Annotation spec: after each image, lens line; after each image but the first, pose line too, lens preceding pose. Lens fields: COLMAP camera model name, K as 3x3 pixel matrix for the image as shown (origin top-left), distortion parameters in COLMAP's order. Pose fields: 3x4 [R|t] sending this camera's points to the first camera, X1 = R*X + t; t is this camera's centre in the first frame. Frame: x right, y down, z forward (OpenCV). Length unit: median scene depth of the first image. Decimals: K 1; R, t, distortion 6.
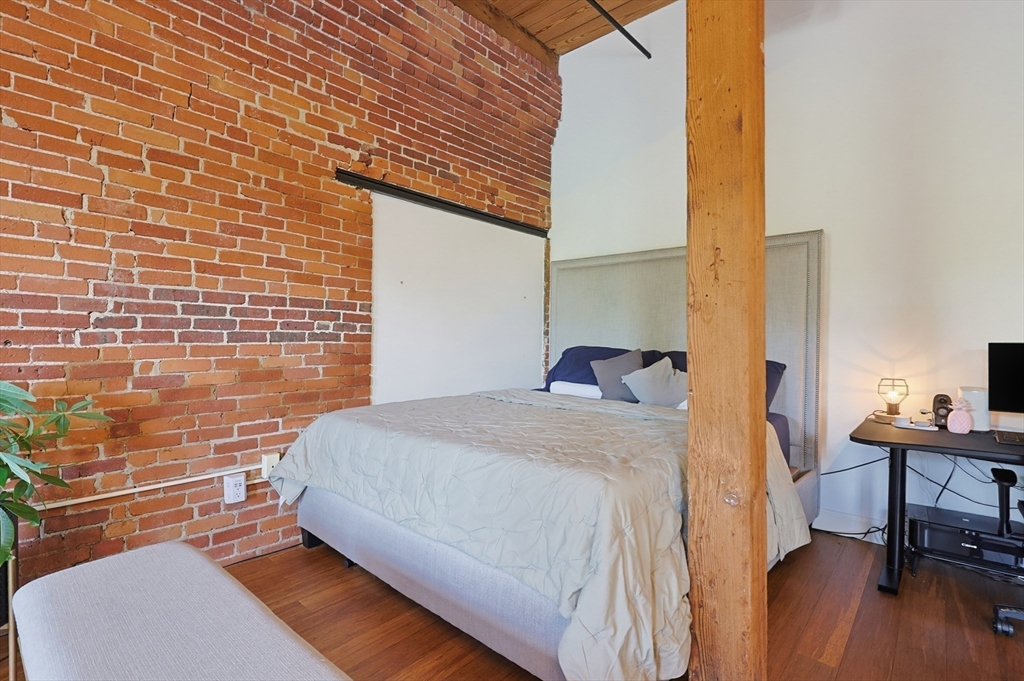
lens RADIAL K [[476.2, 0, 521.5], [0, 476.2, 341.5], [0, 0, 1]] dist [-0.006957, 0.001139]
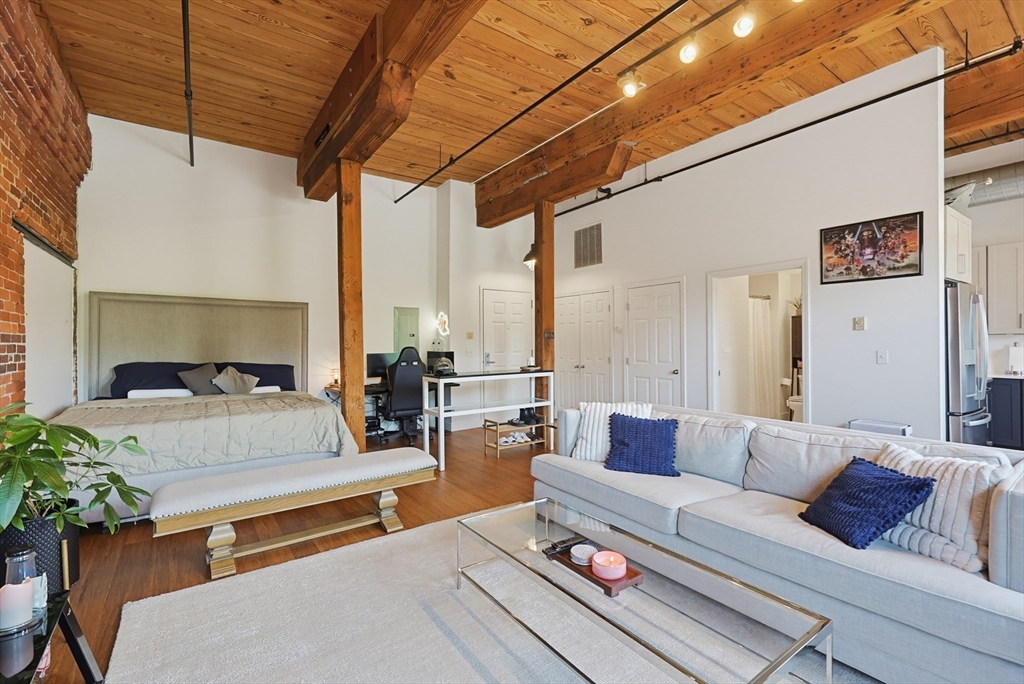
lens RADIAL K [[439.8, 0, 505.9], [0, 439.8, 346.0], [0, 0, 1]] dist [-0.006398, 0.000454]
pose [[0.229244, -0.015979, 0.973238, -1.235507], [0.005109, 0.999871, 0.015213, -0.069778], [-0.973355, 0.001485, 0.229297, -0.353281]]
